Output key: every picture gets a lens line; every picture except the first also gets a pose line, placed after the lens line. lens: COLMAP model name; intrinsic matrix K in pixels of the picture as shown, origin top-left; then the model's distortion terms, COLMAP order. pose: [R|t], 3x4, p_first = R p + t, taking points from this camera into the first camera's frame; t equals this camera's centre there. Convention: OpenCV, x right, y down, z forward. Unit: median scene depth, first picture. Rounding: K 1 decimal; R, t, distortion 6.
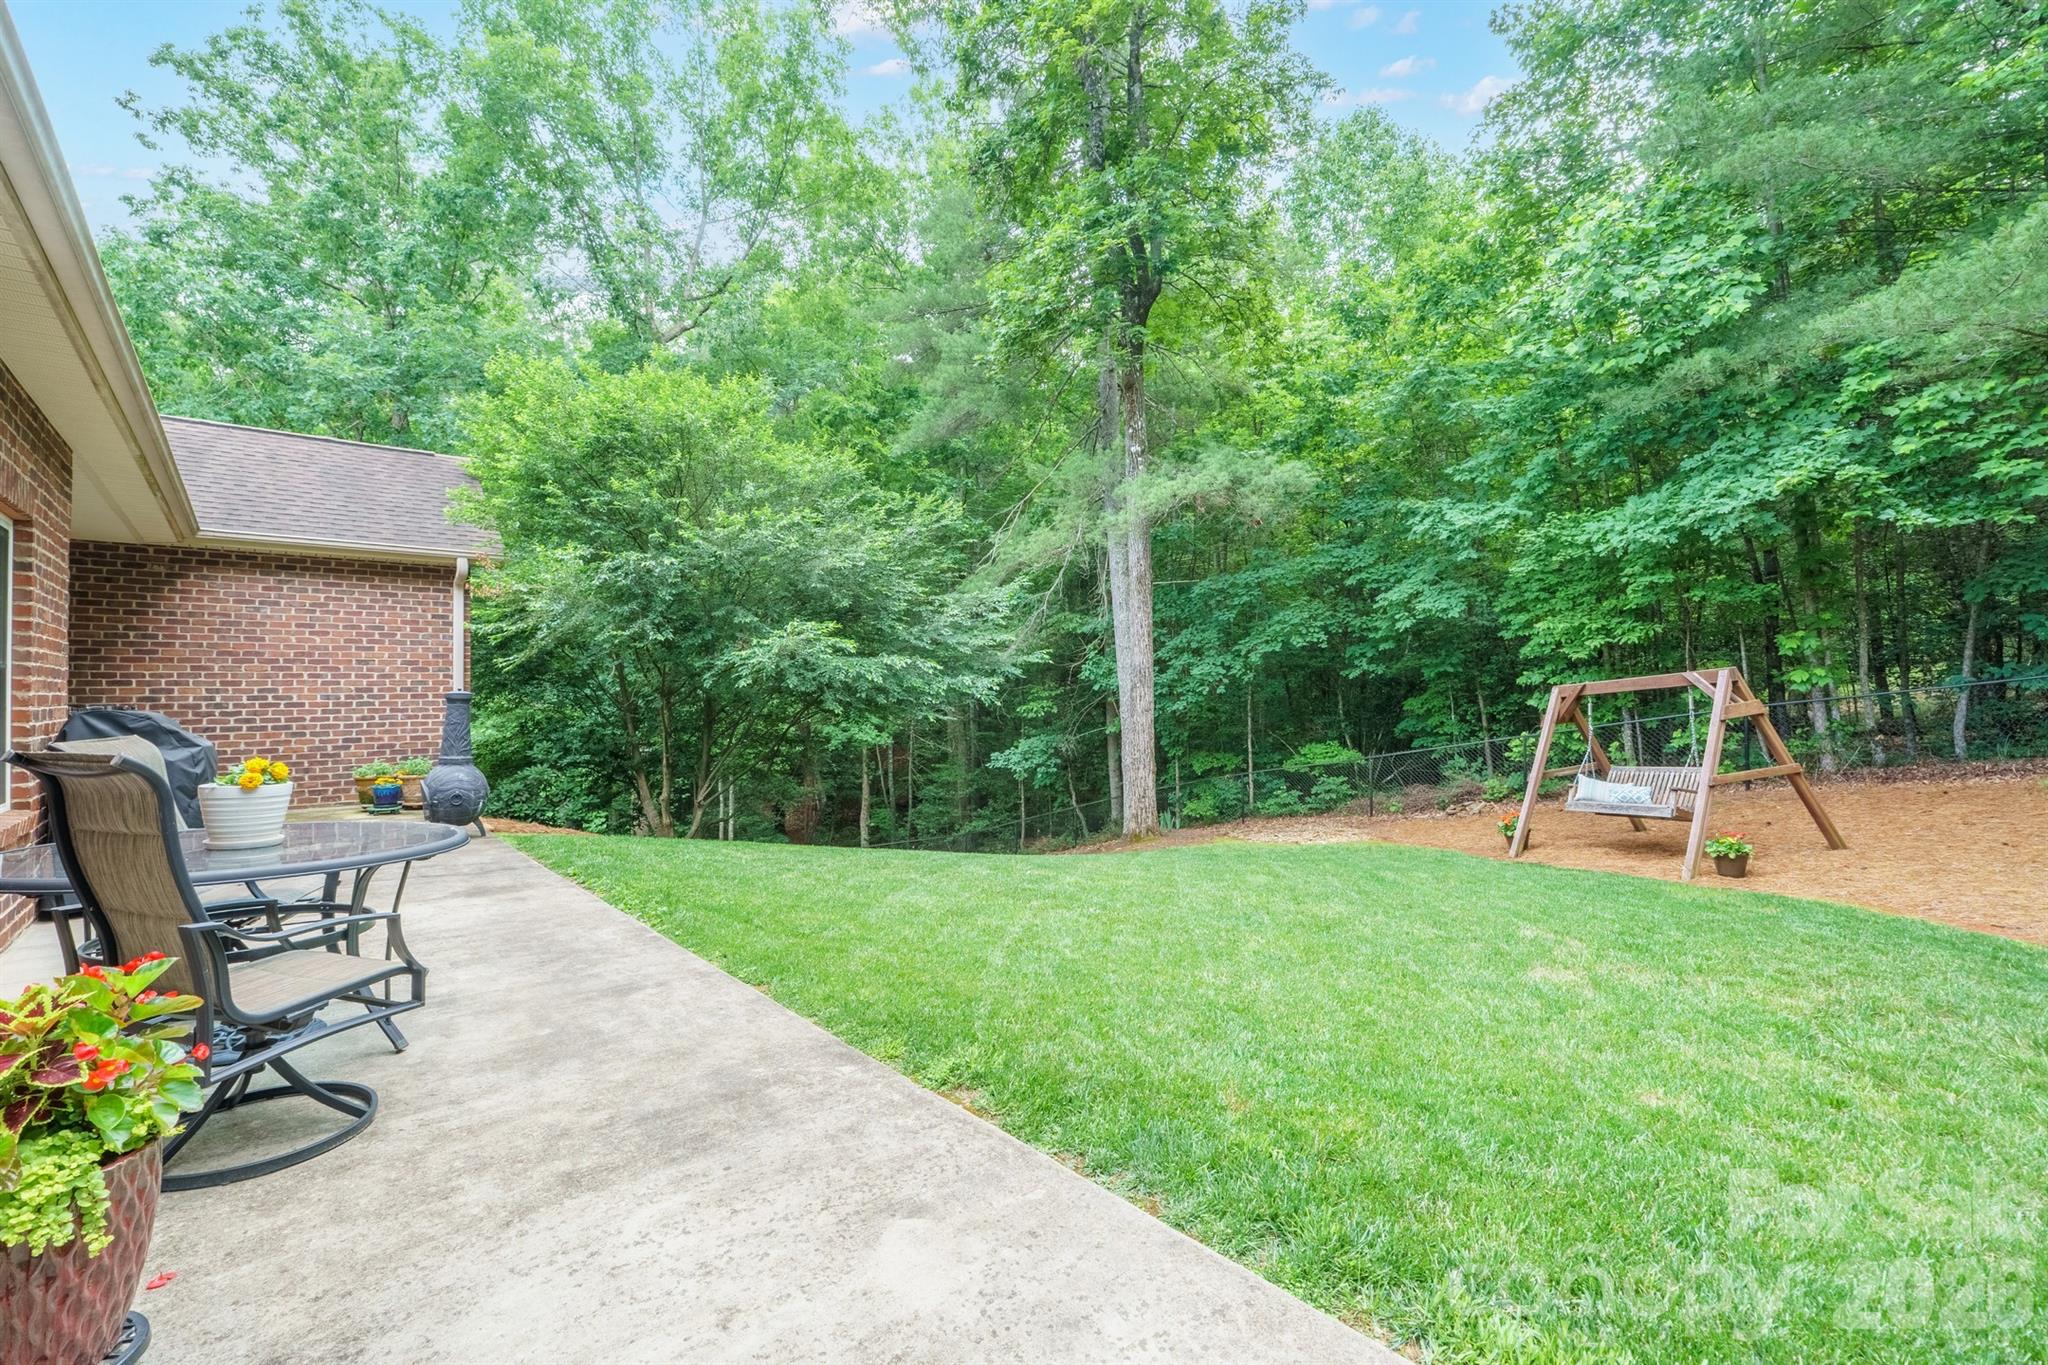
lens RADIAL K [[858.9, 0, 1030.4], [0, 858.9, 677.5], [0, 0, 1]] dist [0.002982, -0.006371]
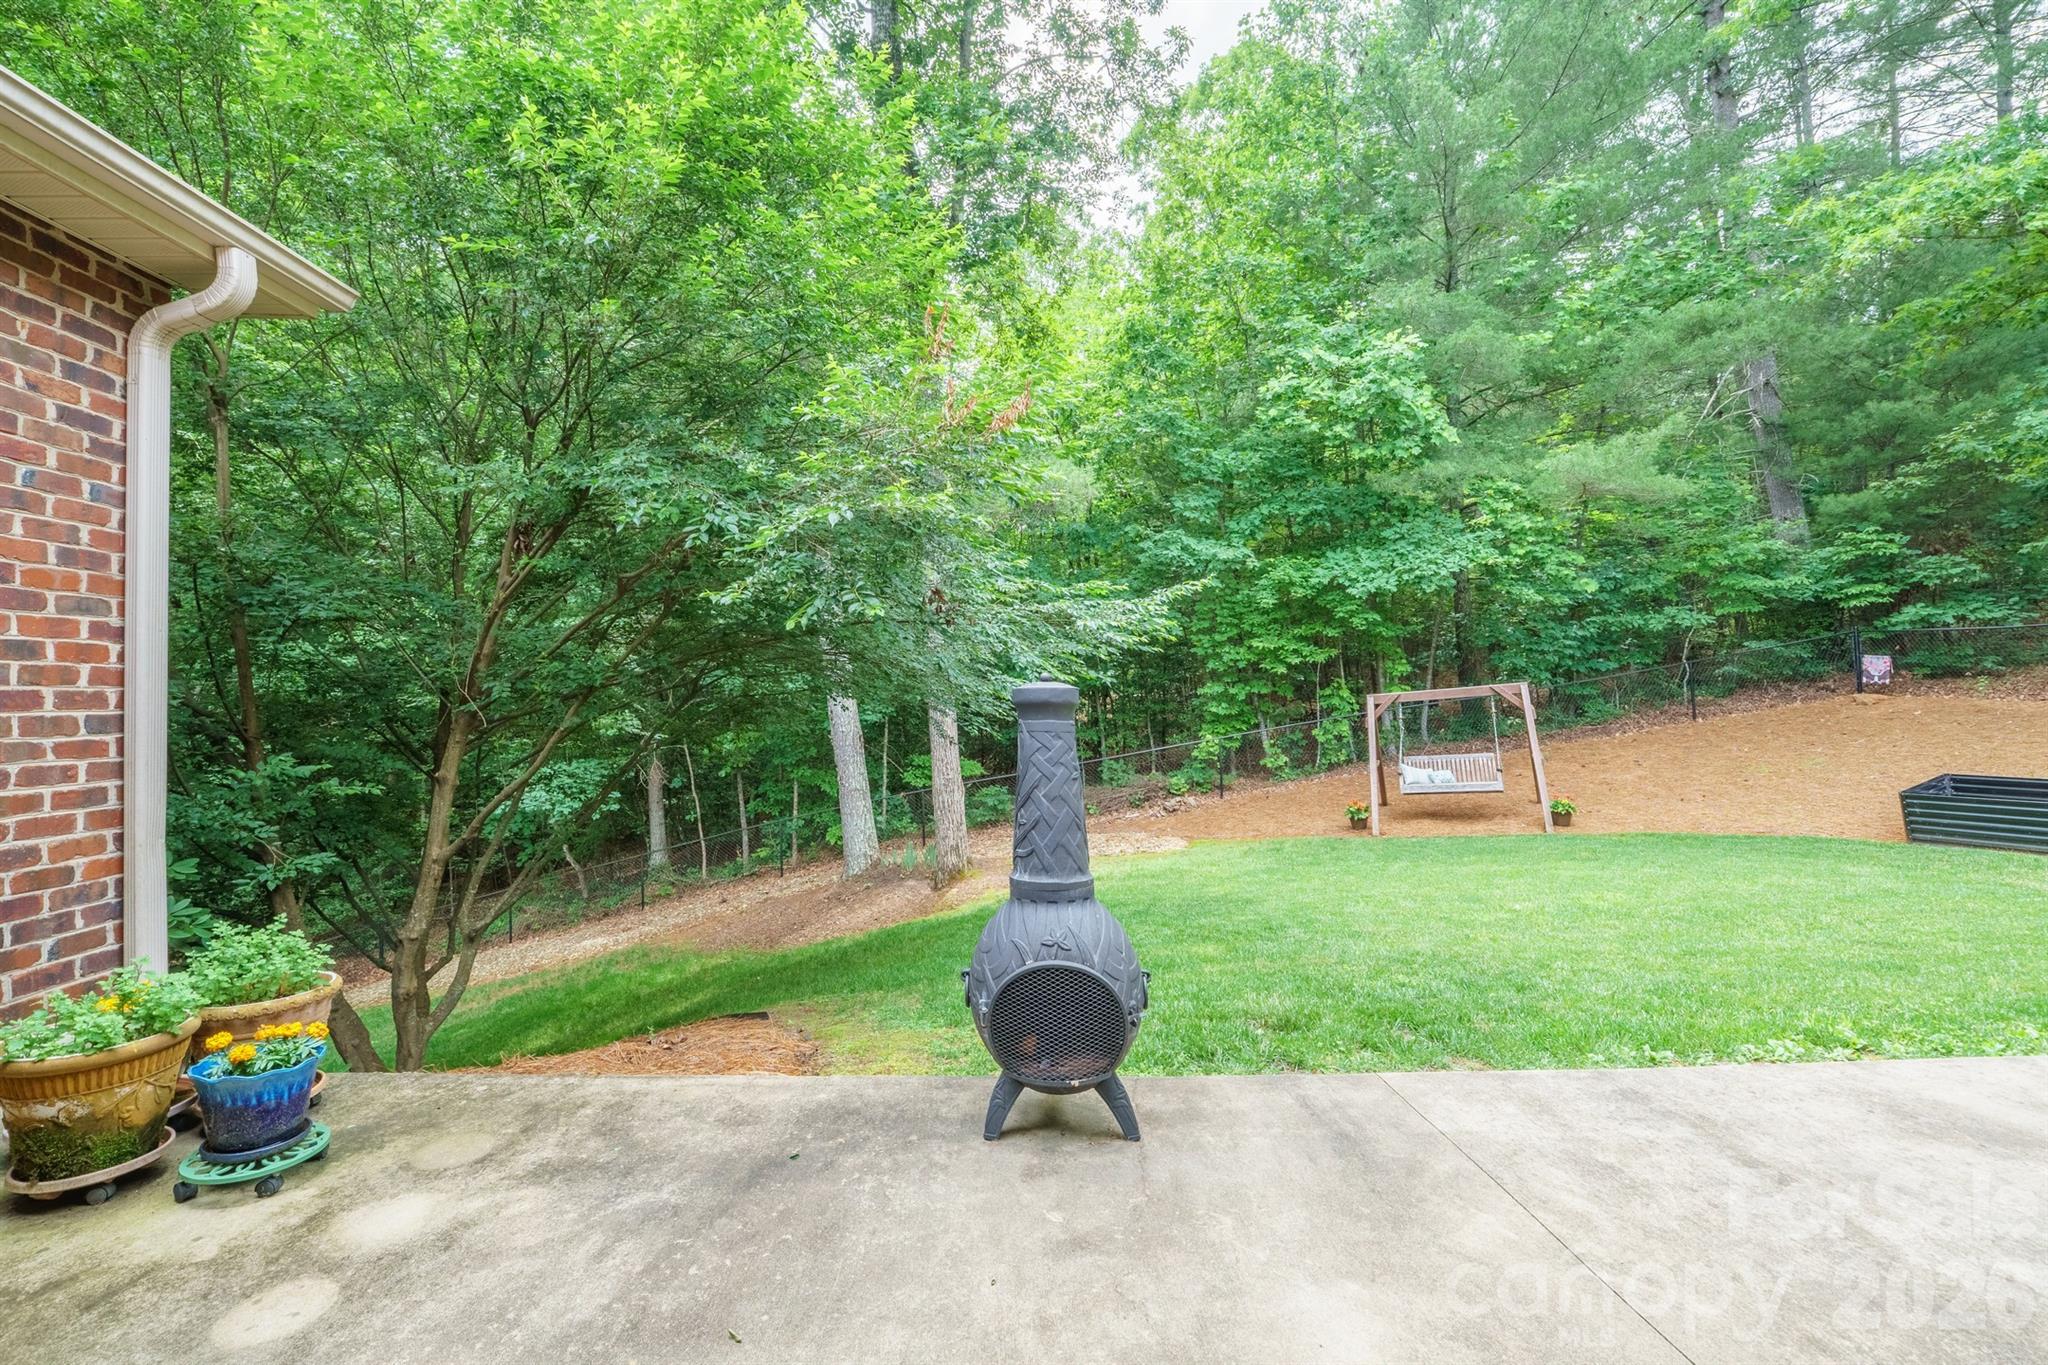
lens RADIAL K [[858.9, 0, 1030.4], [0, 858.9, 677.5], [0, 0, 1]] dist [0.002982, -0.006371]
pose [[0.655424, 0.022436, 0.754928, -0.699798], [-0.010543, 0.999733, -0.020558, 0.016440], [-0.755187, 0.005515, 0.655486, 0.586918]]
